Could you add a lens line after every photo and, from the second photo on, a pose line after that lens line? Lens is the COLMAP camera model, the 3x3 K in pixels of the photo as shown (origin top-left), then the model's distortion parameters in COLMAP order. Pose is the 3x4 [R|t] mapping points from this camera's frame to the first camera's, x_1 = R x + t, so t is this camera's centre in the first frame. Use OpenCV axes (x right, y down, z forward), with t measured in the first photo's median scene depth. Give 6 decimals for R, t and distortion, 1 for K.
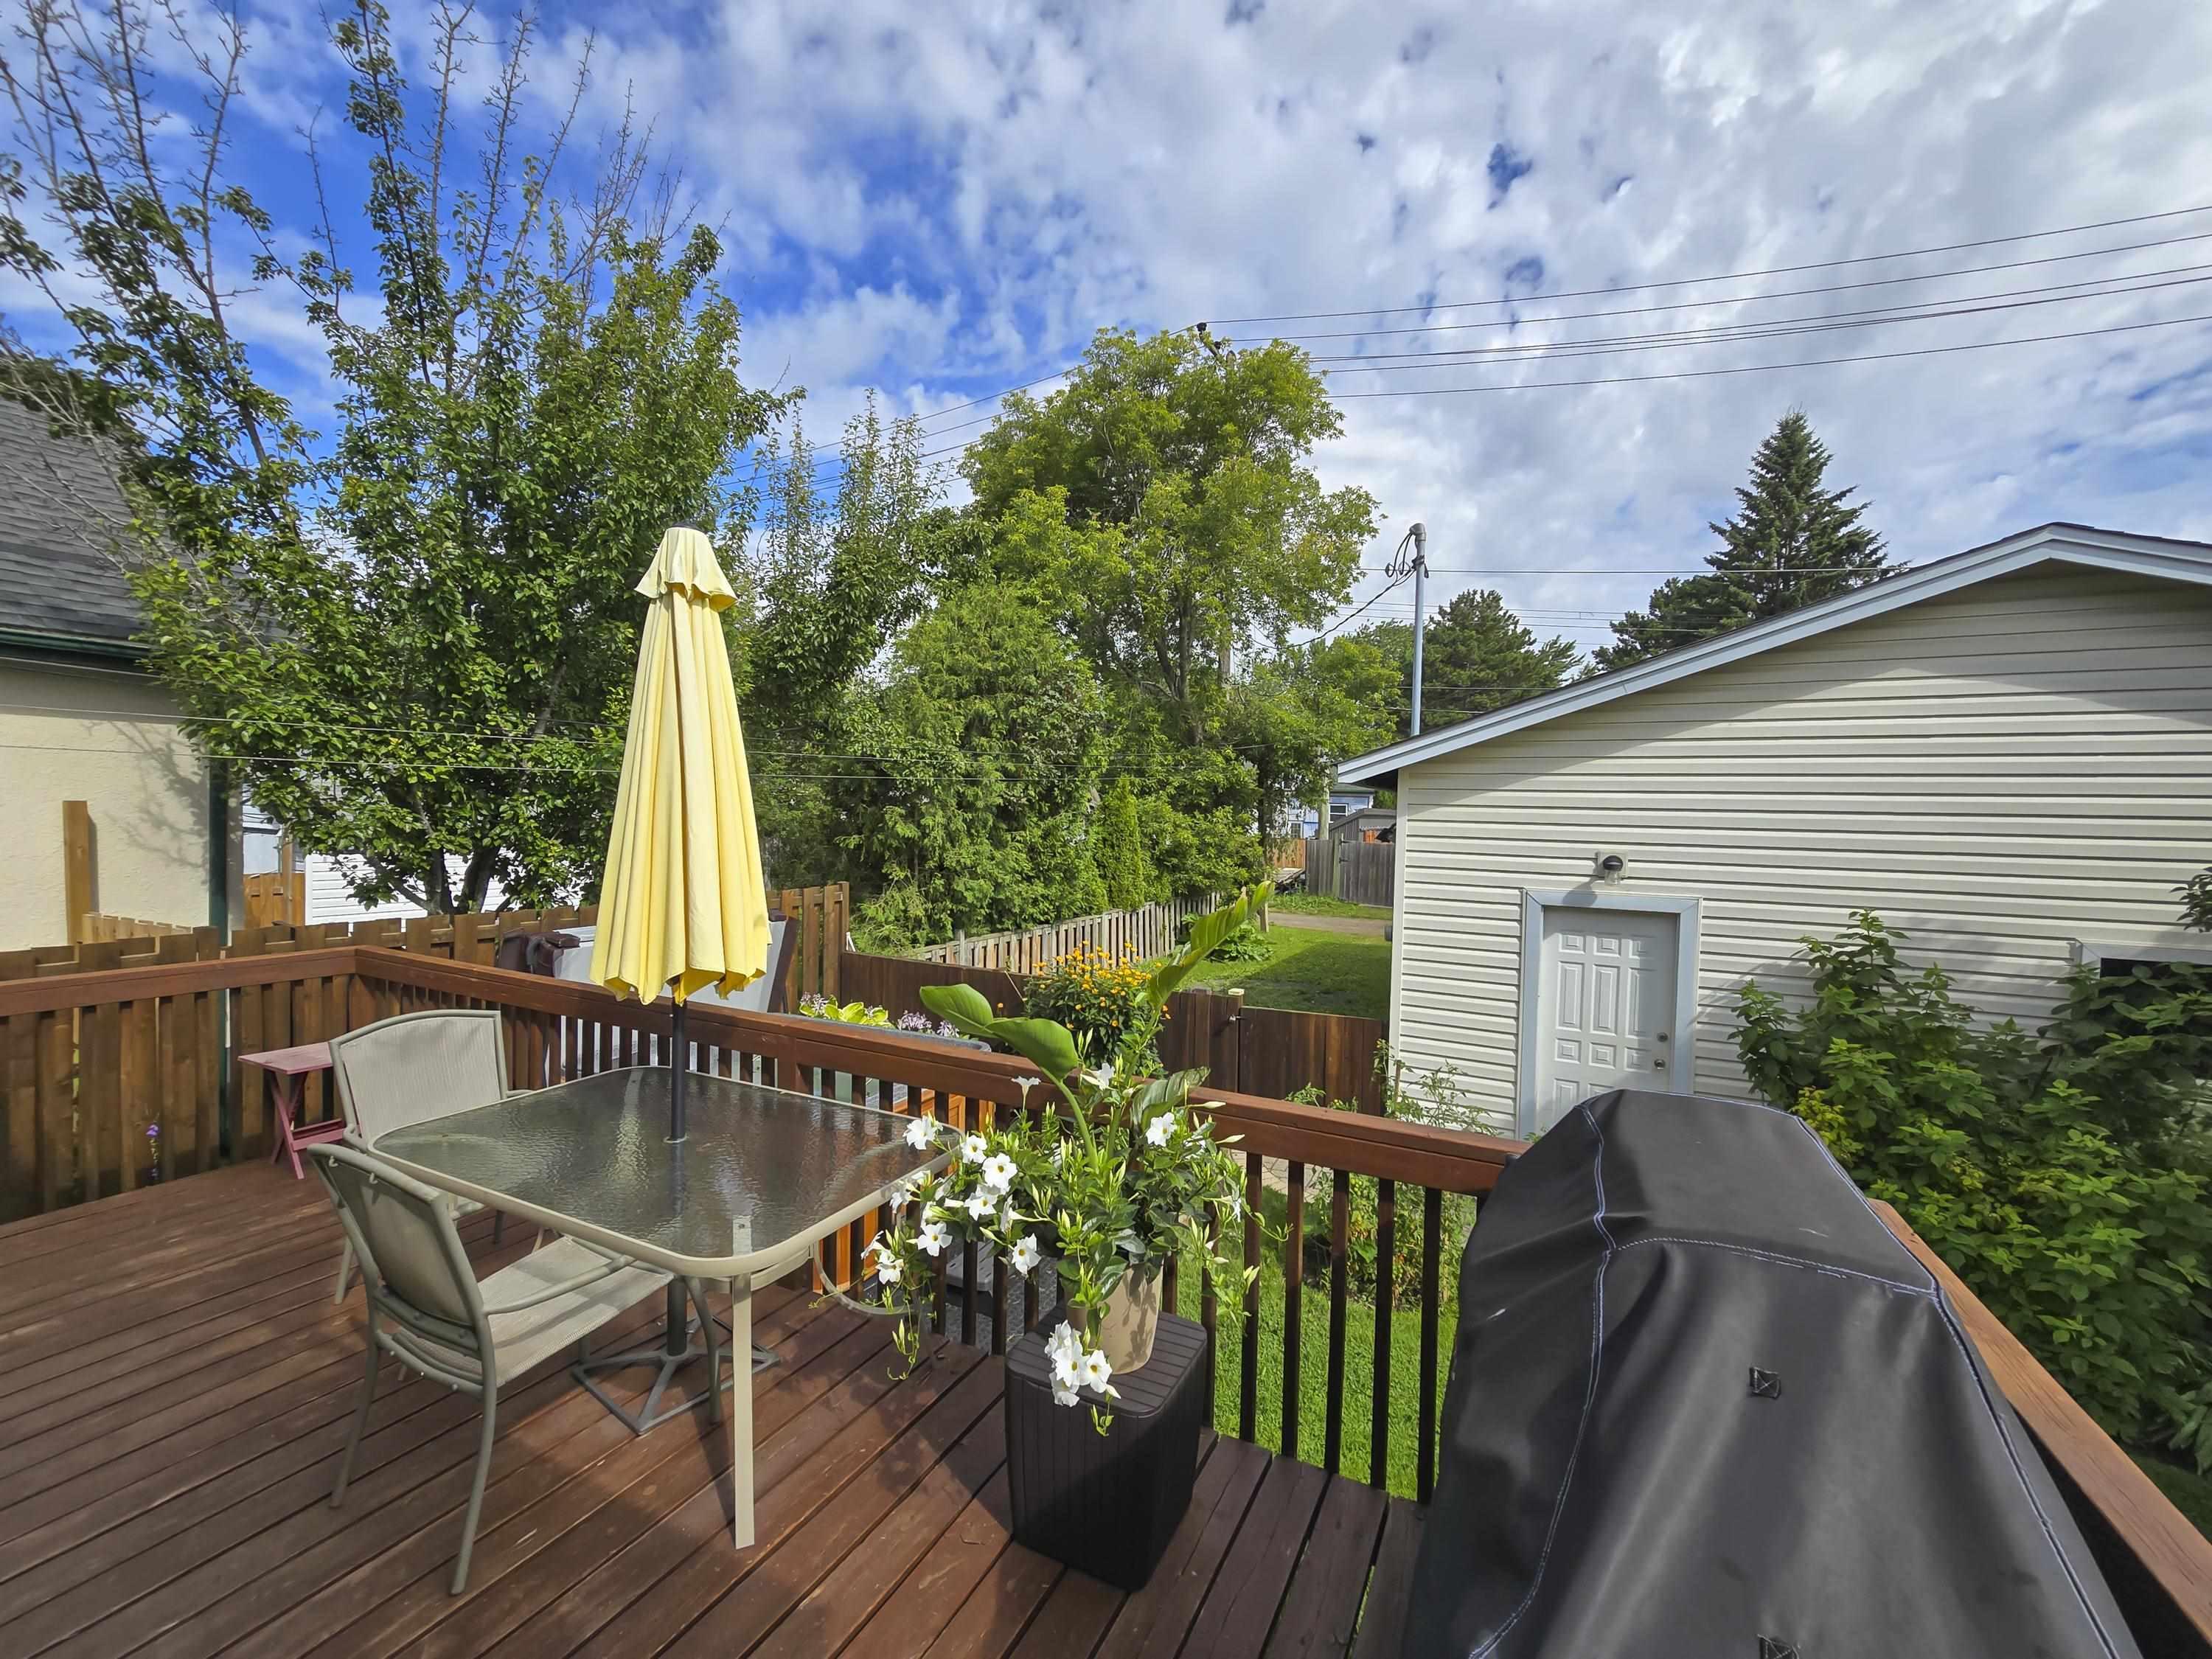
lens RADIAL K [[915.8, 0, 1102.1], [0, 915.8, 831.2], [0, 0, 1]] dist [-0.000125, -0.003222]
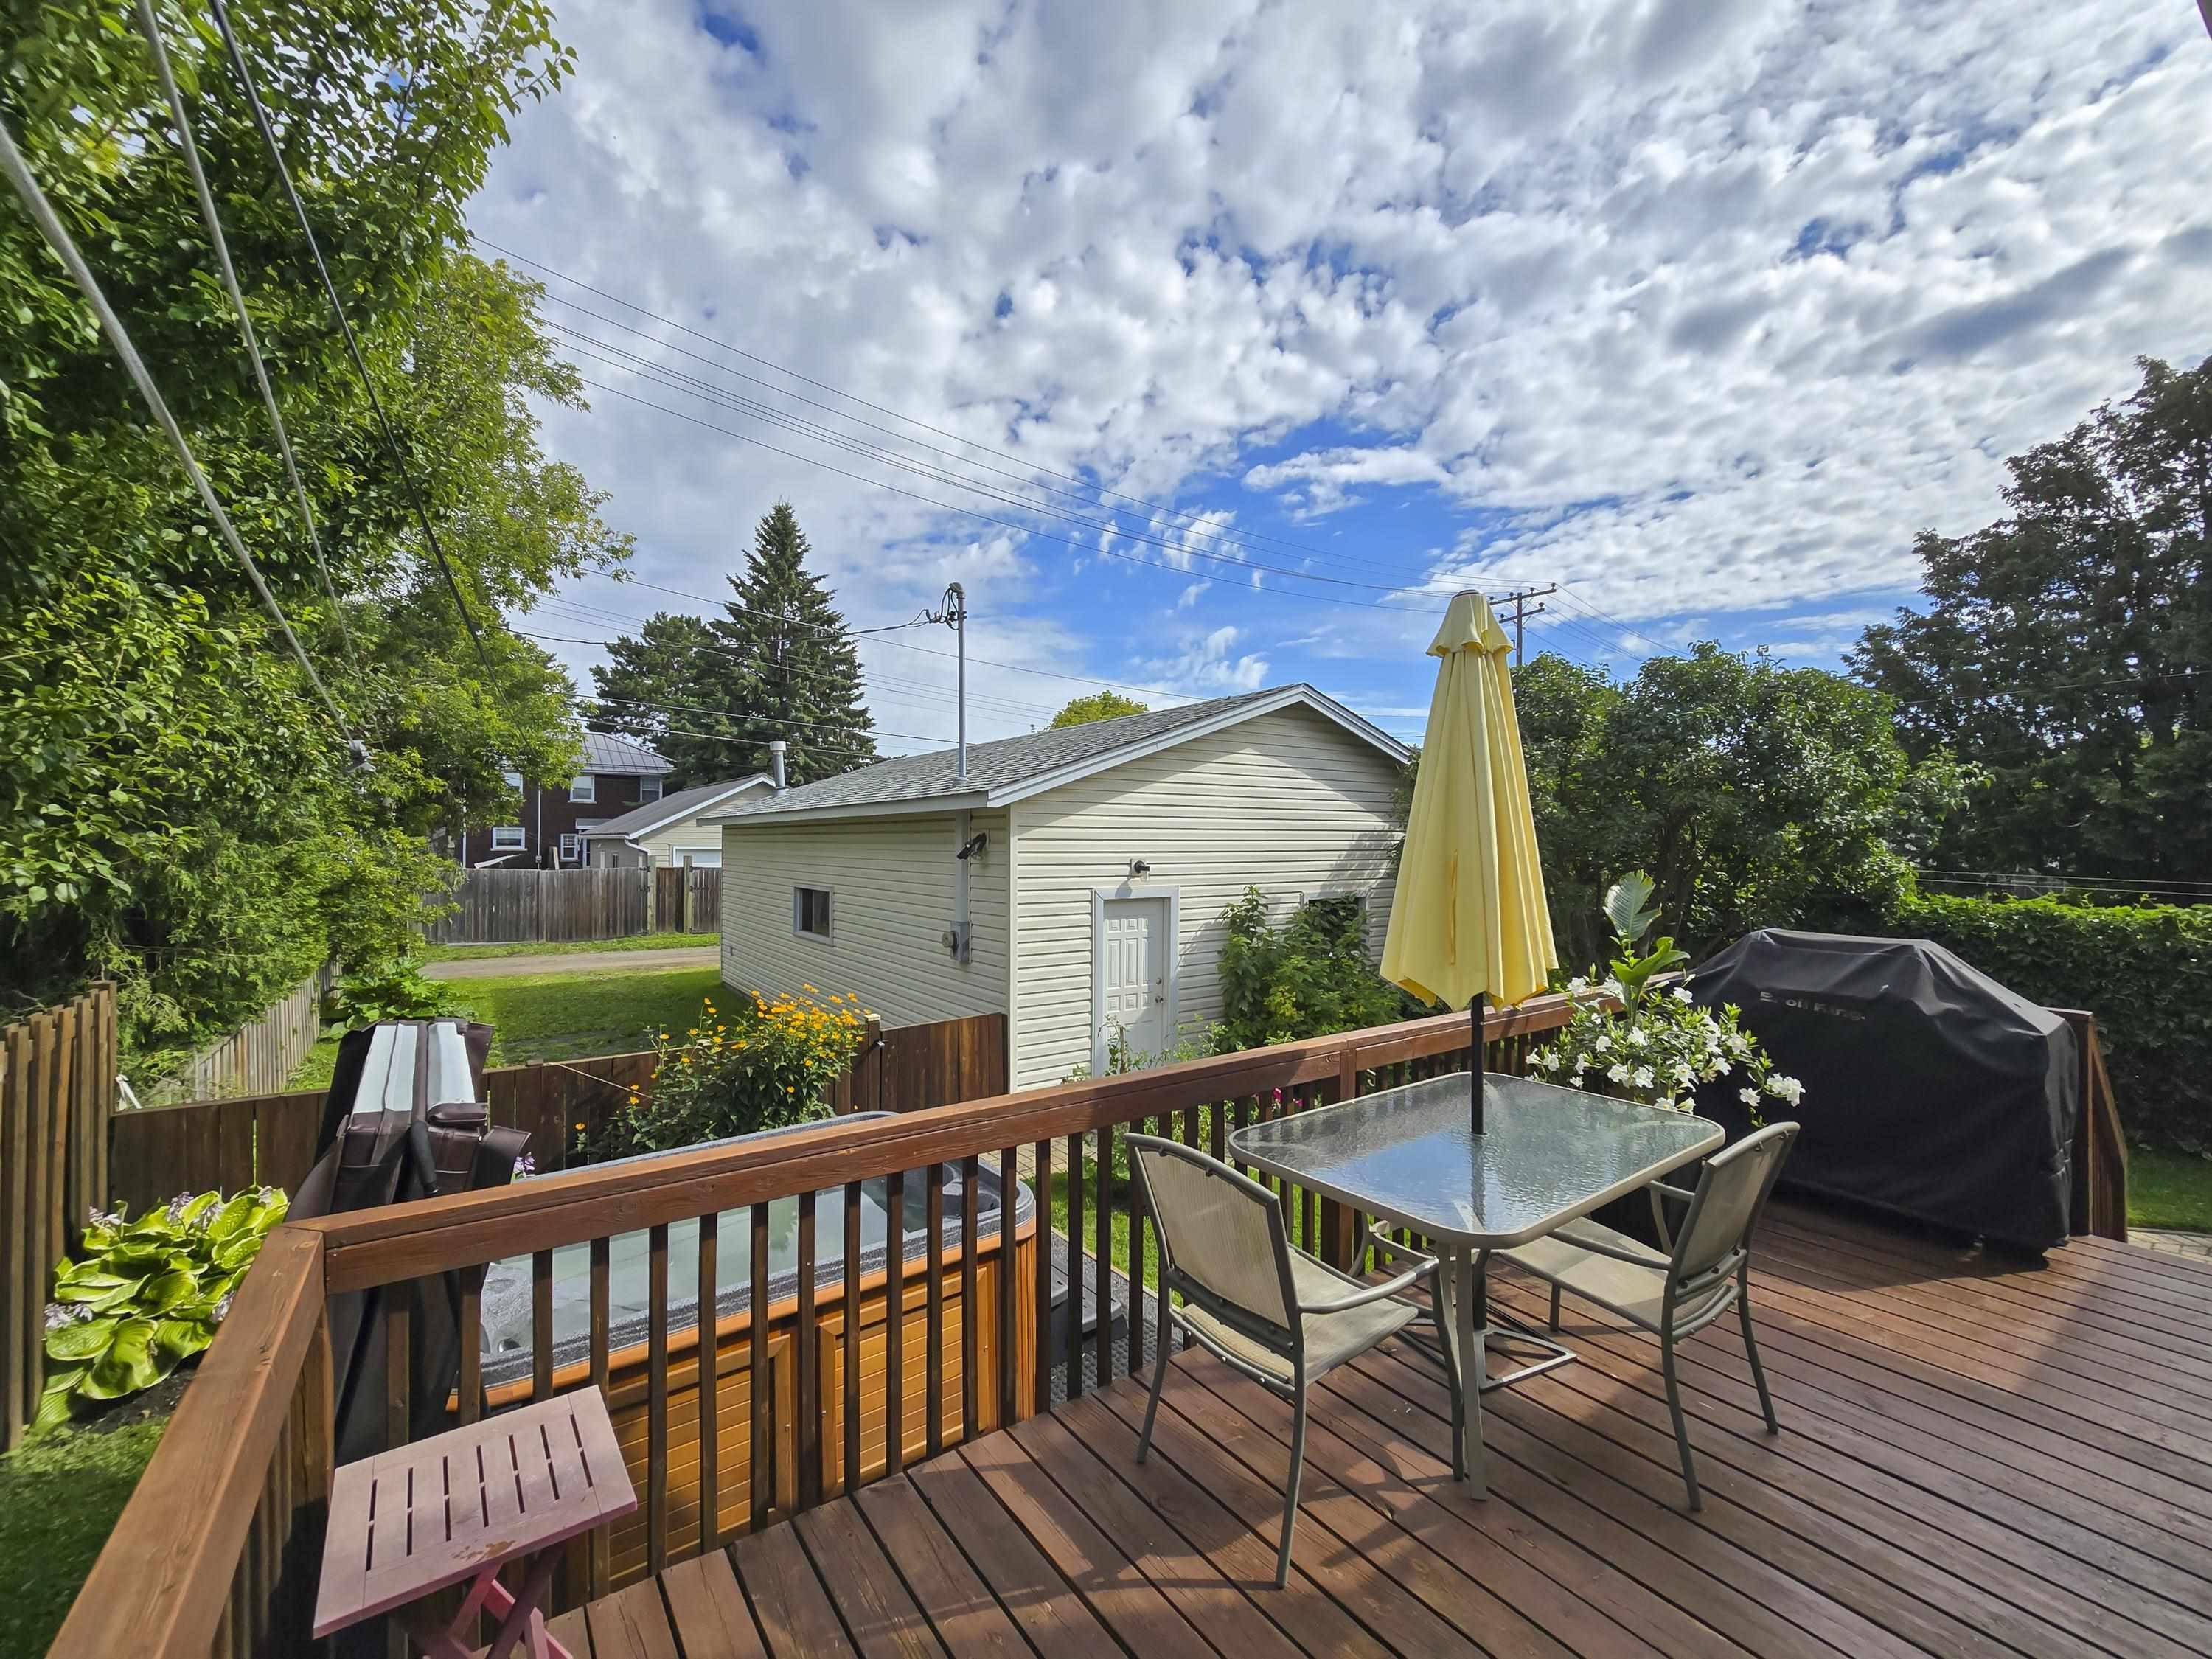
lens RADIAL K [[915.8, 0, 1102.1], [0, 915.8, 831.2], [0, 0, 1]] dist [-0.000125, -0.003222]
pose [[0.445218, -0.012475, 0.895335, -0.617125], [0.028763, 0.999586, -0.000375, -0.017274], [-0.894960, 0.025919, 0.445393, 0.332678]]
